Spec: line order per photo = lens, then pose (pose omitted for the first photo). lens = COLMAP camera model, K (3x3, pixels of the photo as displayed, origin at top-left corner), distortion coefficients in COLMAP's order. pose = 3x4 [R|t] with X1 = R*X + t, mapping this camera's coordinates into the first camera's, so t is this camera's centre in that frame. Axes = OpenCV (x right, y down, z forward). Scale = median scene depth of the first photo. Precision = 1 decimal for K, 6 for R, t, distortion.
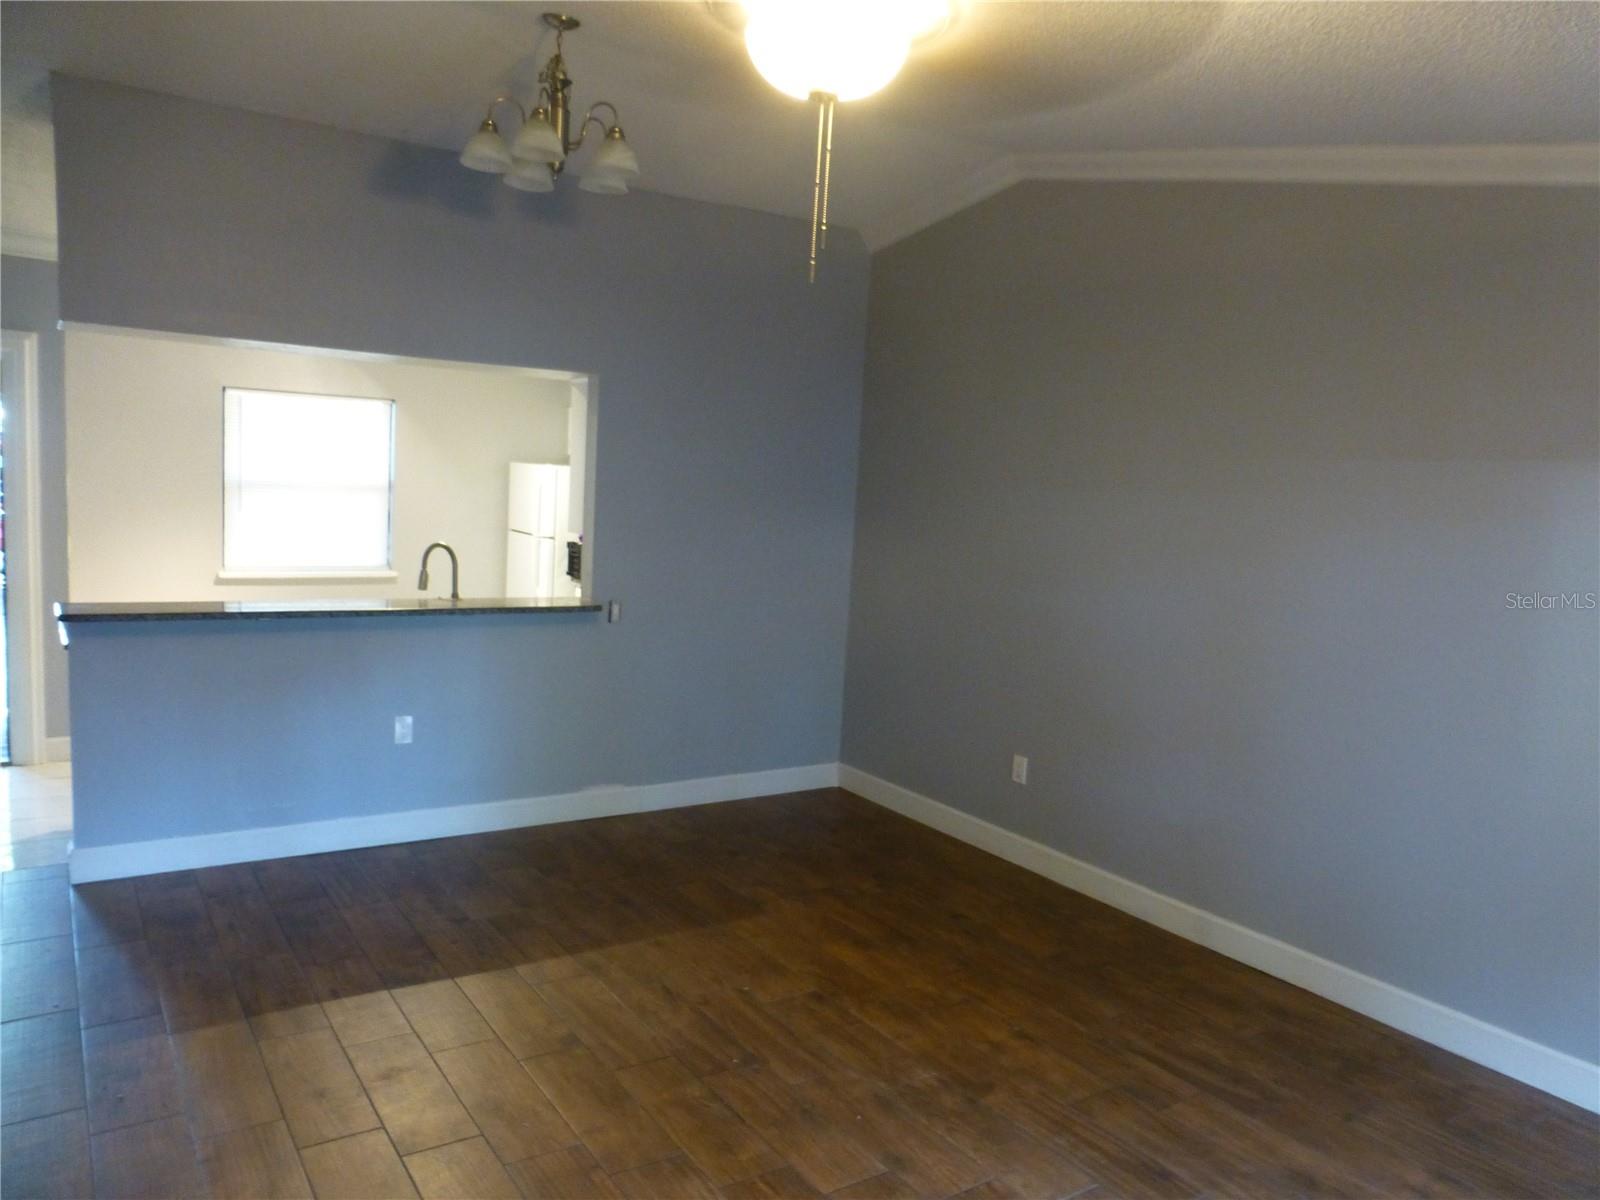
lens RADIAL K [[1155.1, 0, 803.5], [0, 1155.1, 599.8], [0, 0, 1]] dist [-0.005502, 0.000642]
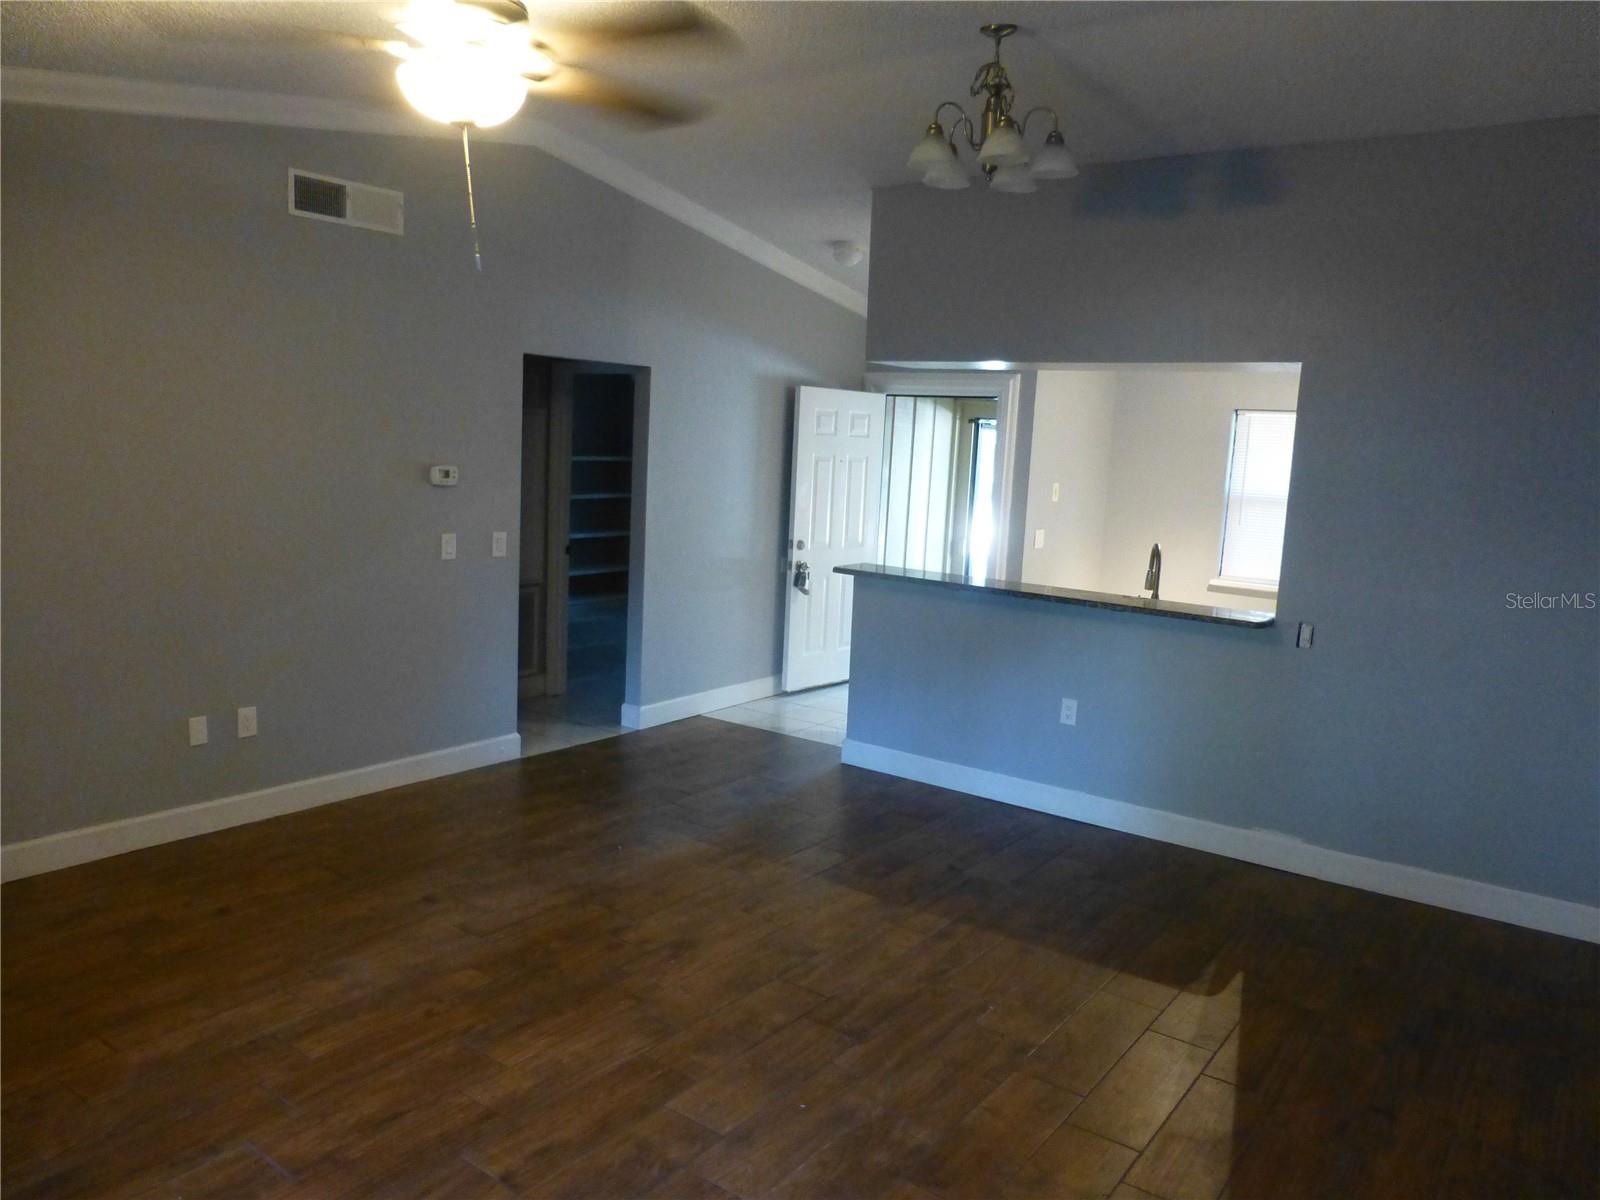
lens RADIAL K [[1155.1, 0, 803.0], [0, 1155.1, 600.7], [0, 0, 1]] dist [-0.005502, 0.000642]
pose [[0.347588, 0.089402, -0.933376, 0.650328], [-0.129432, 0.990489, 0.046673, -0.008817], [0.928671, 0.104586, 0.355853, 0.441664]]
